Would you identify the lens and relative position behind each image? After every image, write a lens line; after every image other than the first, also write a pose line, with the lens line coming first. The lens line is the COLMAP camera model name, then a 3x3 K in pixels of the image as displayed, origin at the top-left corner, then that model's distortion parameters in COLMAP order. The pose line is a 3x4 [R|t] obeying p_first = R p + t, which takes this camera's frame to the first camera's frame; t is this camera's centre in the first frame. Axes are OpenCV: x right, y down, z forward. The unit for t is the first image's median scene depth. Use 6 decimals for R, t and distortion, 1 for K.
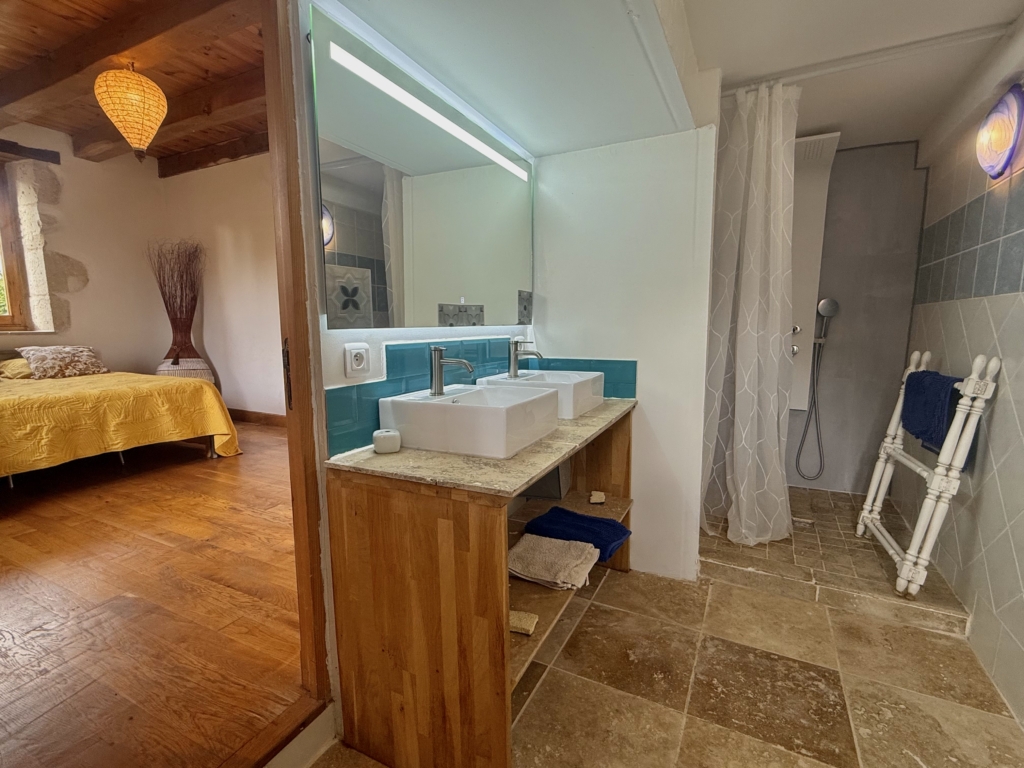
lens RADIAL K [[478.3, 0, 512.0], [0, 478.3, 384.0], [0, 0, 1]] dist [0.003080, -0.000928]
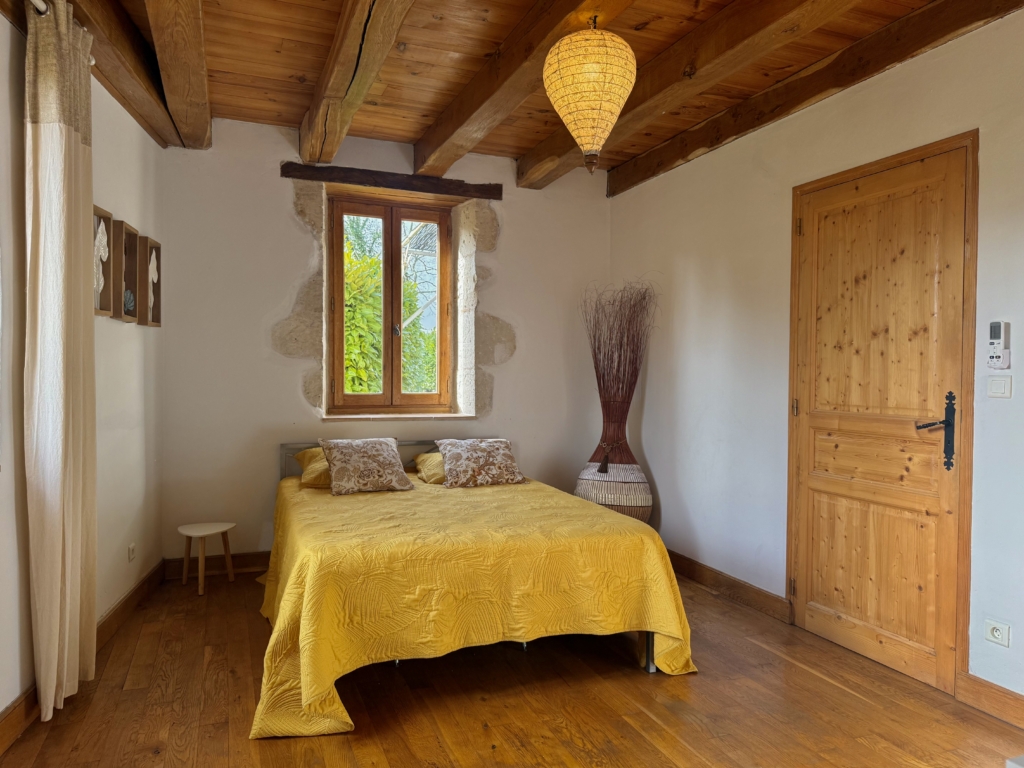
lens RADIAL K [[713.1, 0, 512.0], [0, 713.1, 384.0], [0, 0, 1]] dist [0.066353, -0.000758]
pose [[0.744413, 0.020454, -0.667406, -0.166521], [-0.095679, 0.992483, -0.076302, -0.083378], [0.660829, 0.120657, 0.740775, 0.205604]]
